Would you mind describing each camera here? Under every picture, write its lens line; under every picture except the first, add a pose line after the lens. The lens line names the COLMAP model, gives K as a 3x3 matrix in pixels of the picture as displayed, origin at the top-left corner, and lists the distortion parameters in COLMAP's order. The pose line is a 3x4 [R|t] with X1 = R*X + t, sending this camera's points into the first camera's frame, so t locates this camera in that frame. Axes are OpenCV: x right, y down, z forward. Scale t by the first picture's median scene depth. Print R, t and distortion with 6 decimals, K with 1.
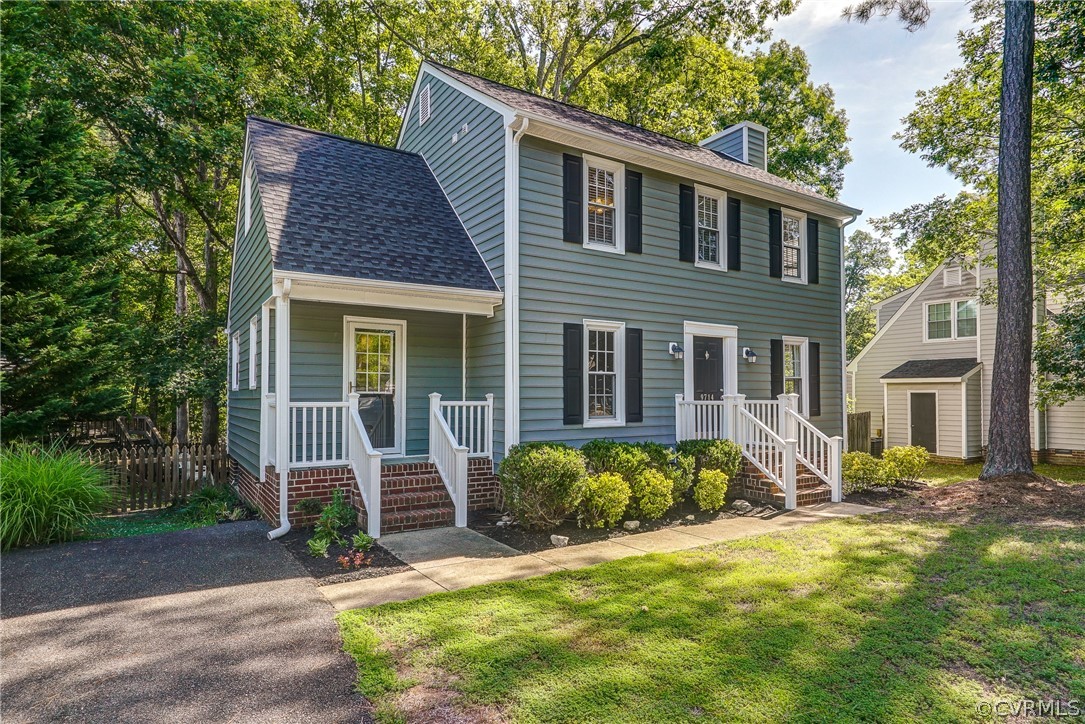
lens RADIAL K [[582.2, 0, 545.2], [0, 582.2, 385.7], [0, 0, 1]] dist [0.007961, 0.000984]
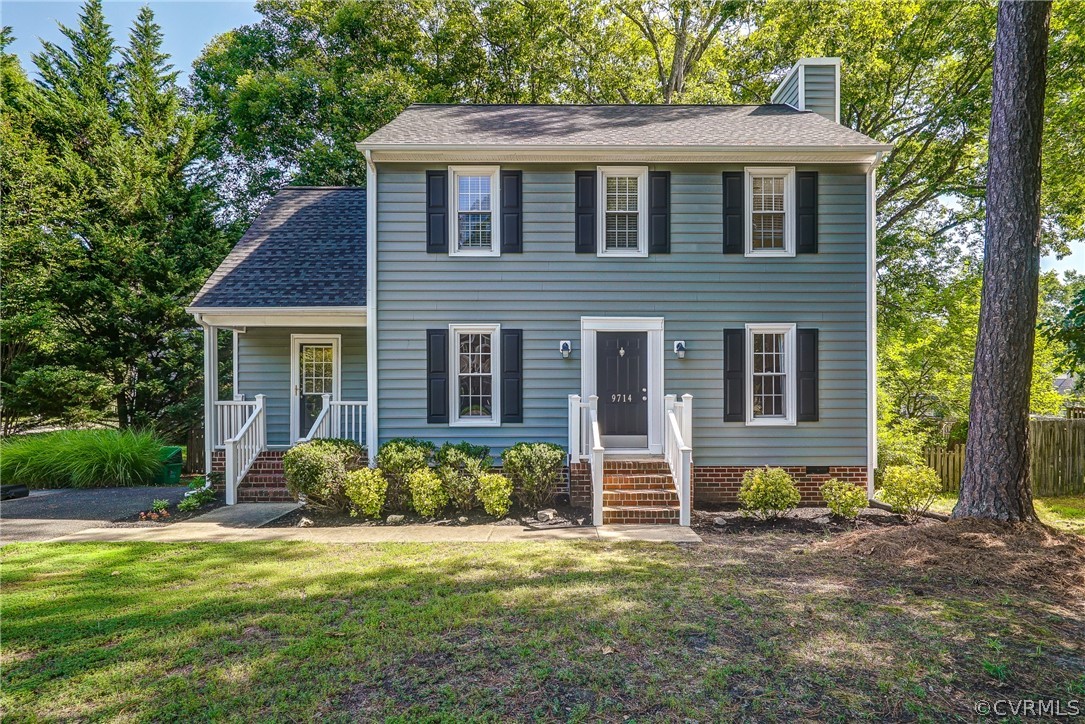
lens RADIAL K [[582.2, 0, 563.3], [0, 582.2, 393.5], [0, 0, 1]] dist [0.007961, 0.000984]
pose [[0.848991, 0.000249, -0.528407, 0.816465], [0.007553, 0.999892, 0.012607, -0.000186], [0.528353, -0.014694, 0.848898, 0.219547]]
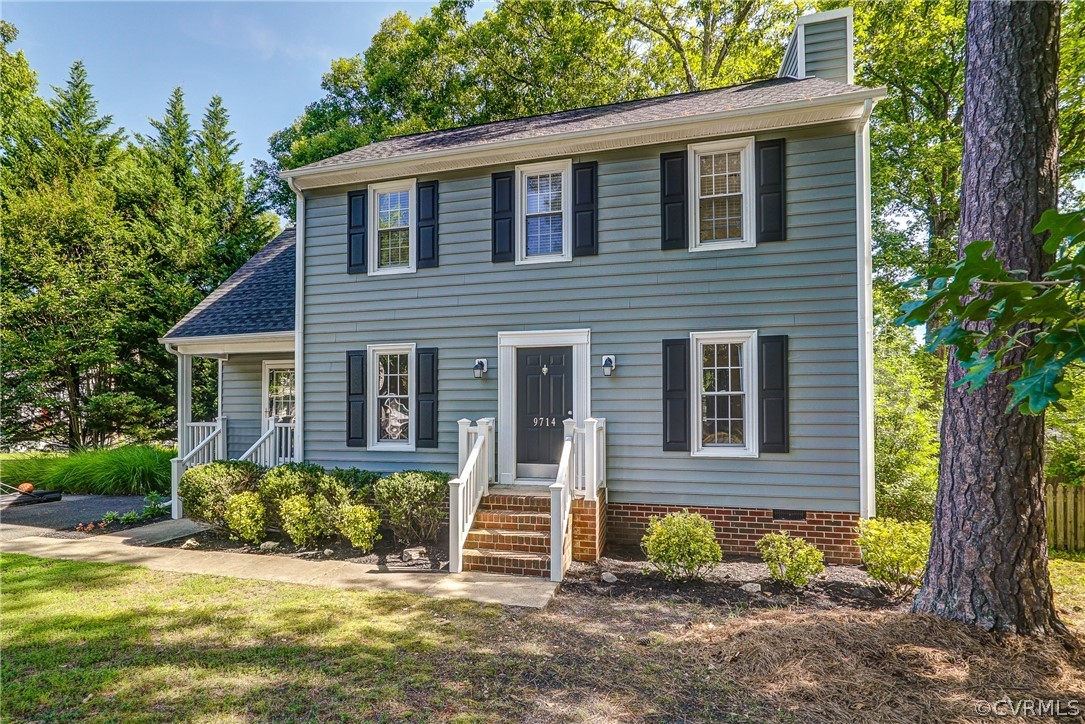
lens RADIAL K [[499.0, 0, 583.1], [0, 499.0, 406.0], [0, 0, 1]] dist [-0.001259, 0.001194]
pose [[0.672469, -0.010853, -0.740046, 0.990465], [0.008739, 0.999939, -0.006723, 0.002899], [0.740074, -0.001946, 0.672522, 0.694559]]
